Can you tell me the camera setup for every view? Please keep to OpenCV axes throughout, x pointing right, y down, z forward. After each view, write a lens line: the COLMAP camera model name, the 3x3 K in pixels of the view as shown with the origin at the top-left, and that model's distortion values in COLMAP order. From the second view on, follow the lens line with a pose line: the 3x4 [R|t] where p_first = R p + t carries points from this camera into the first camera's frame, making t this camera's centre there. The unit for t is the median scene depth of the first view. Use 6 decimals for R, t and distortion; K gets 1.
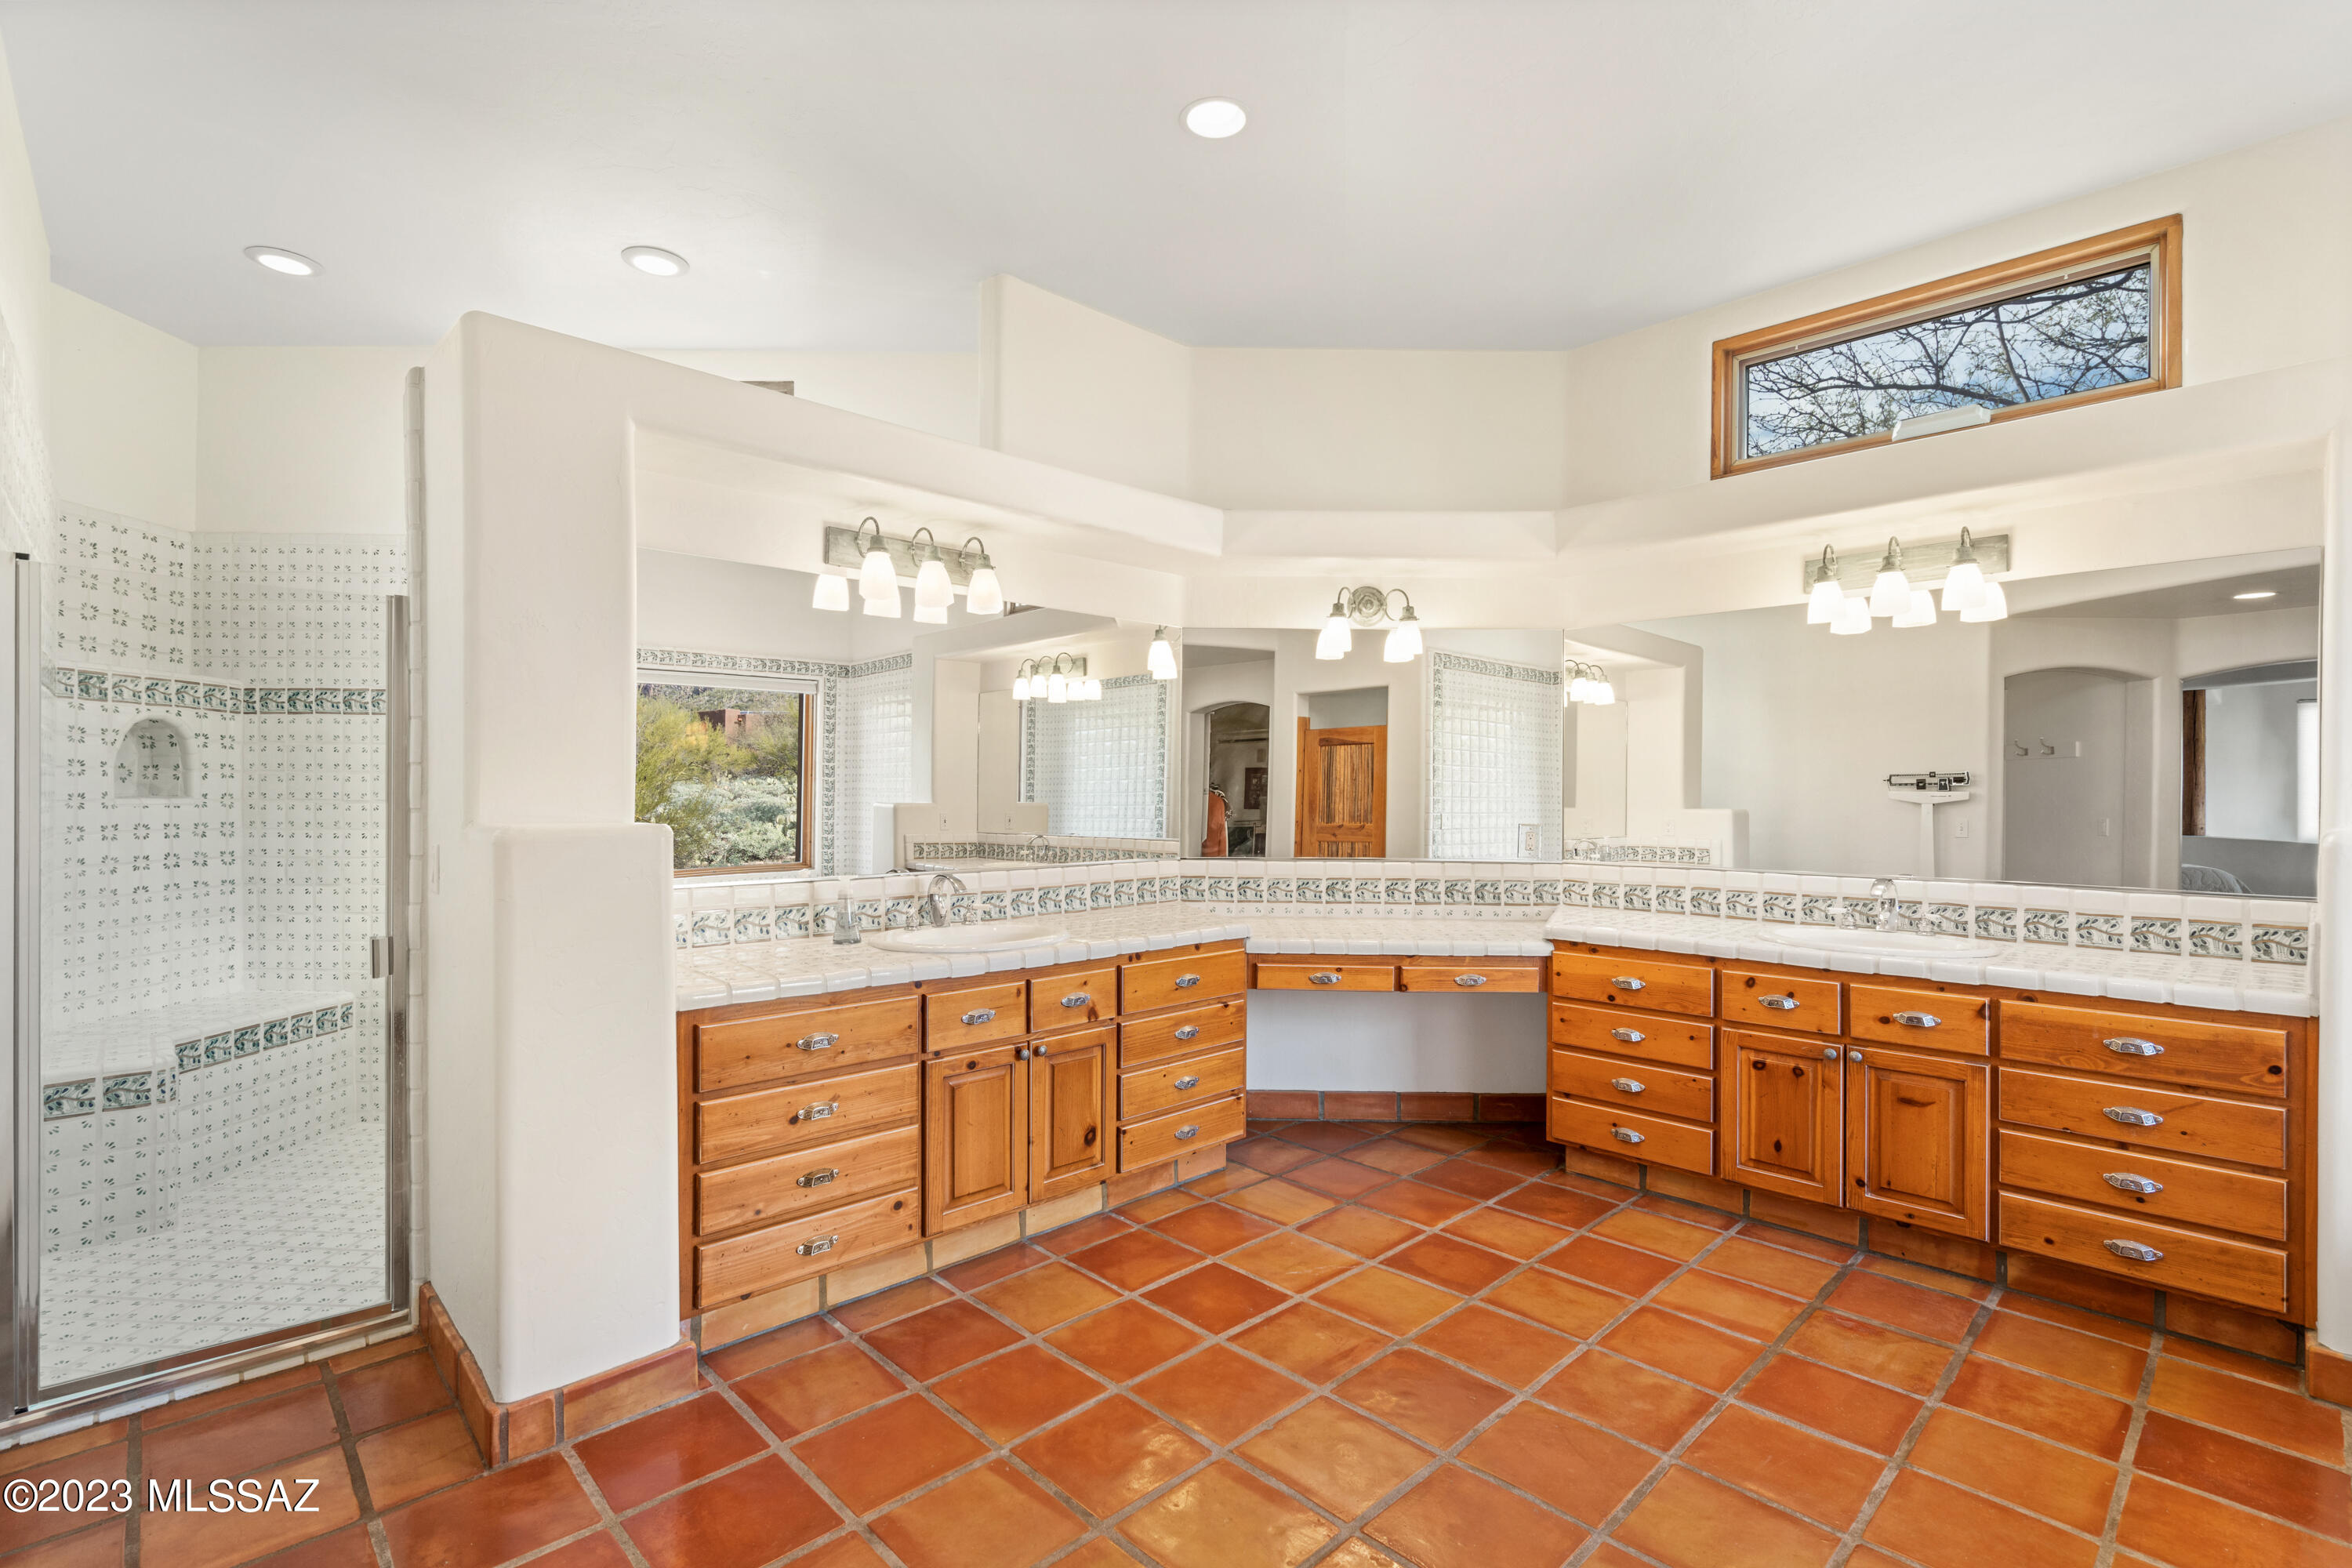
lens RADIAL K [[1071.7, 0, 1159.5], [0, 1071.7, 788.2], [0, 0, 1]] dist [-0.009438, 0.003977]
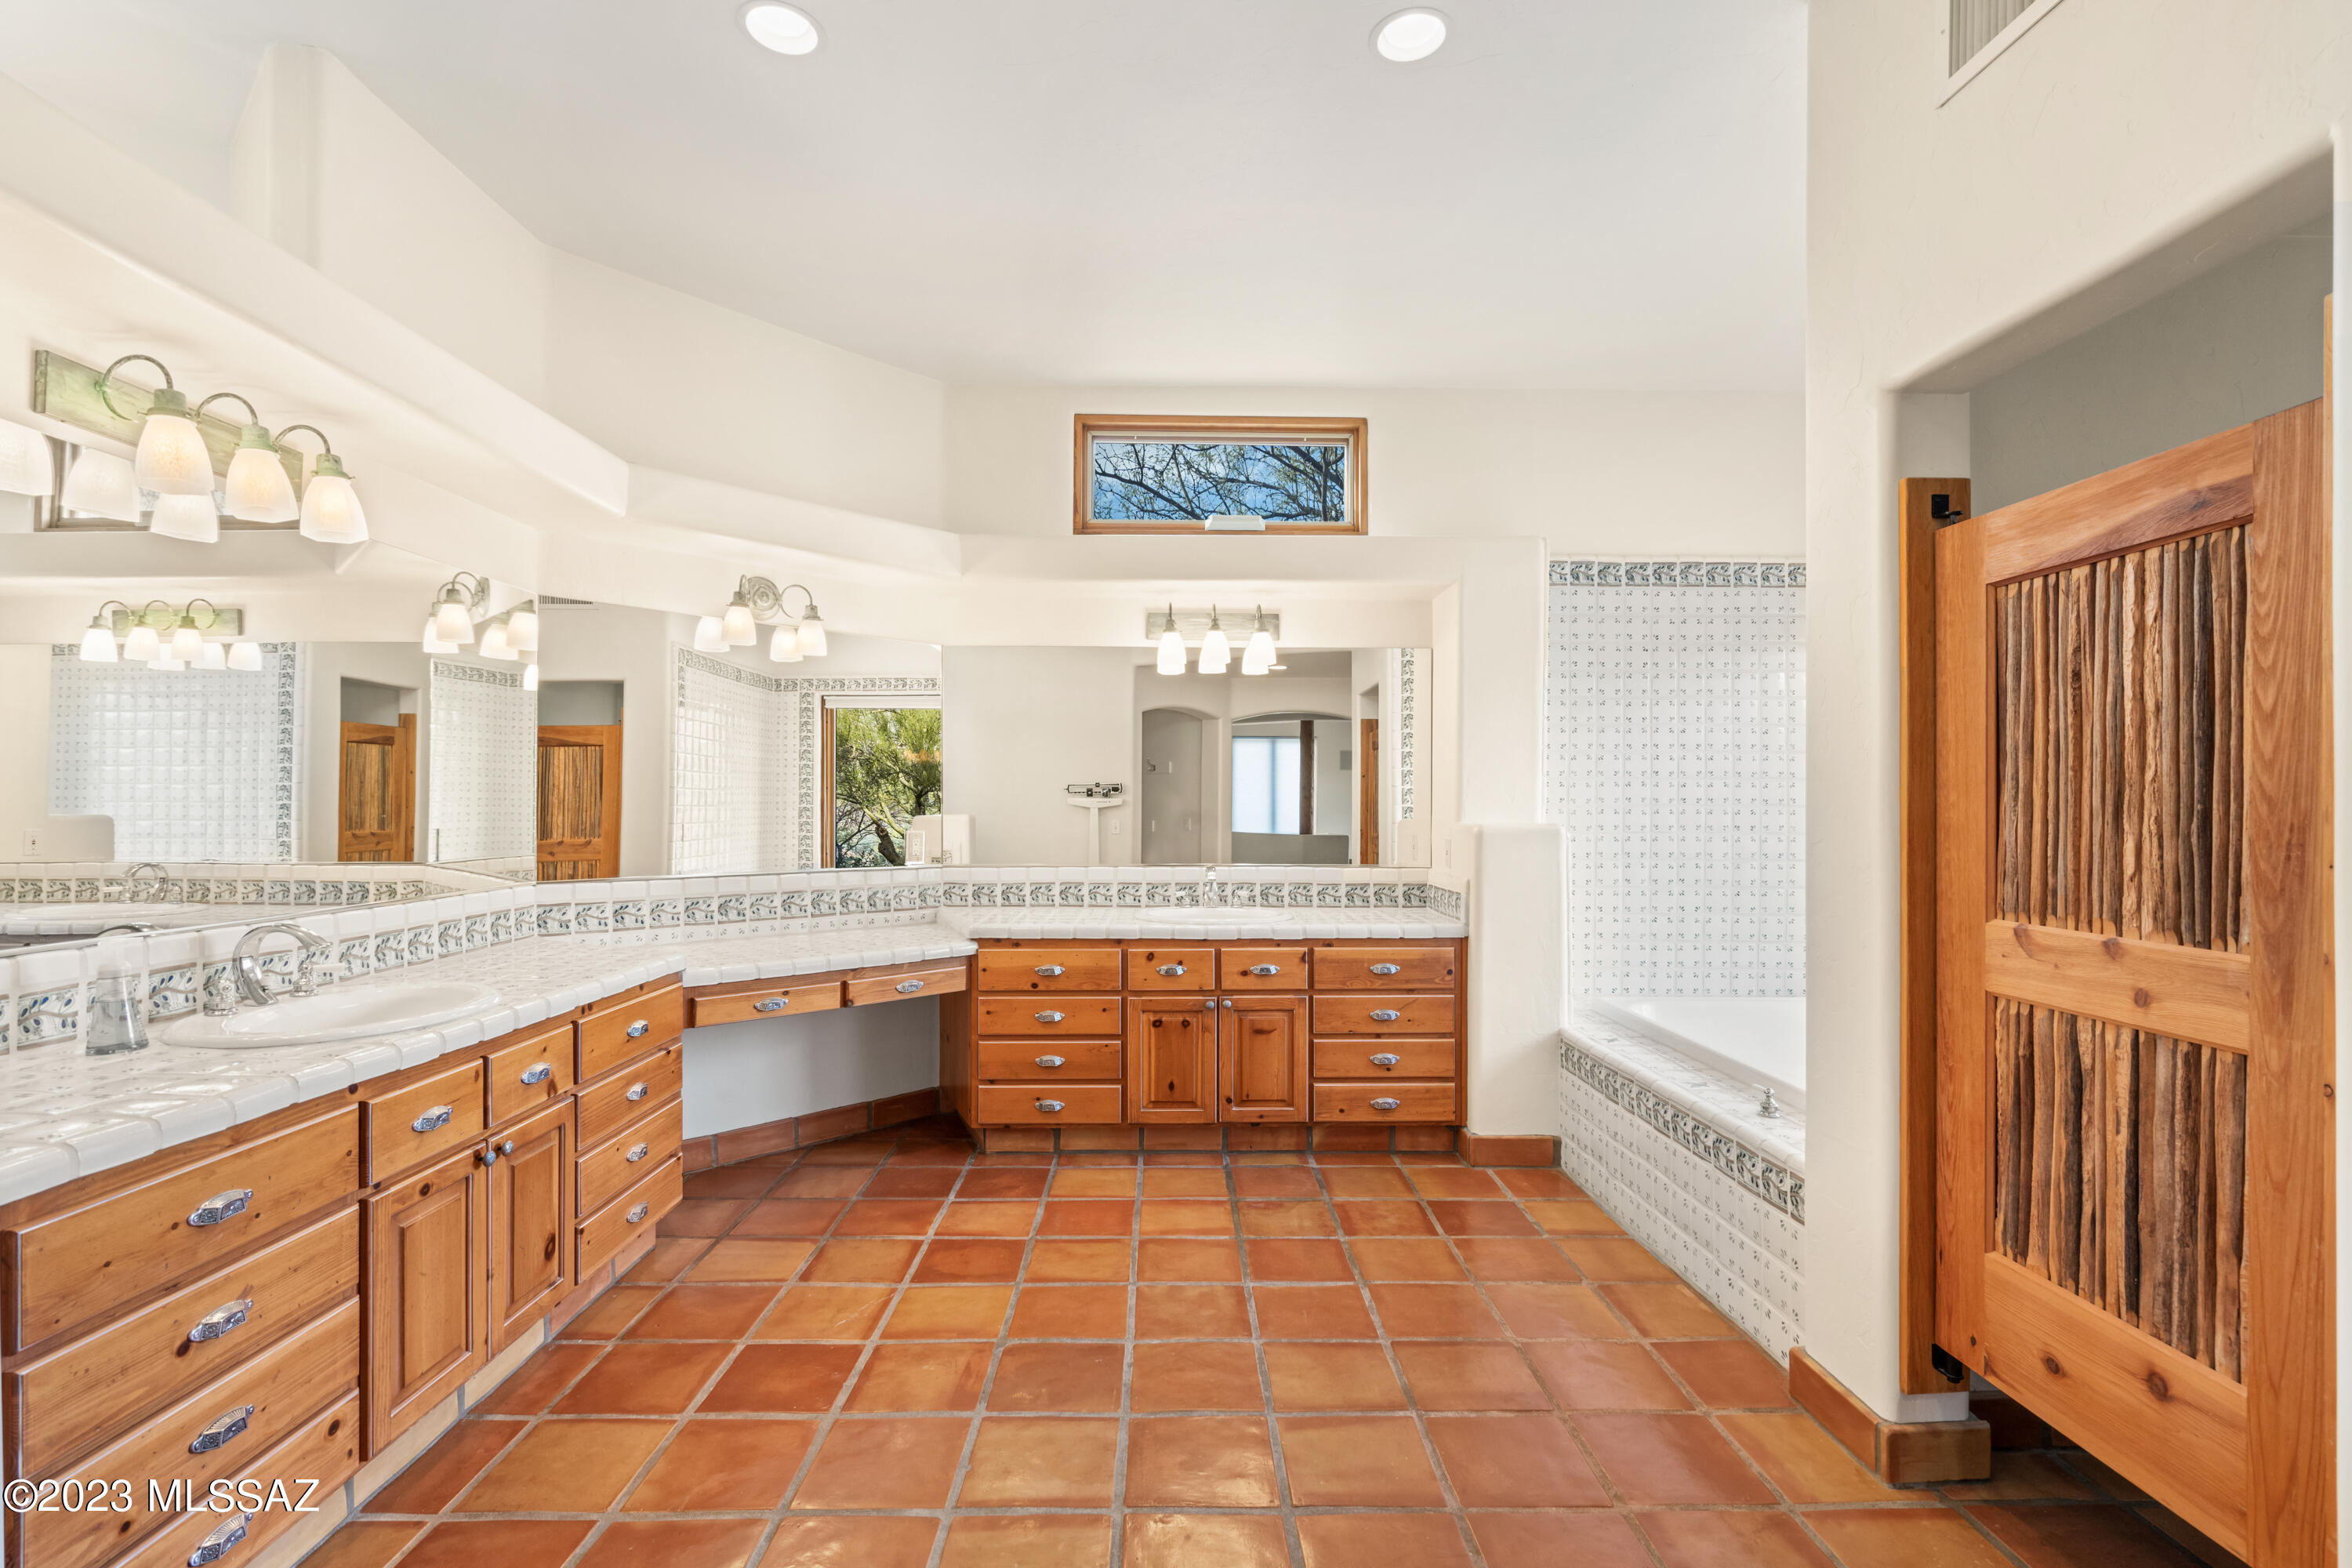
lens RADIAL K [[1071.7, 0, 1167.0], [0, 1071.7, 797.7], [0, 0, 1]] dist [-0.009438, 0.003977]
pose [[0.684103, 0.000450, 0.729385, -0.326641], [-0.002360, 0.999996, 0.001597, -0.001119], [-0.729382, -0.002814, 0.684101, 0.153445]]
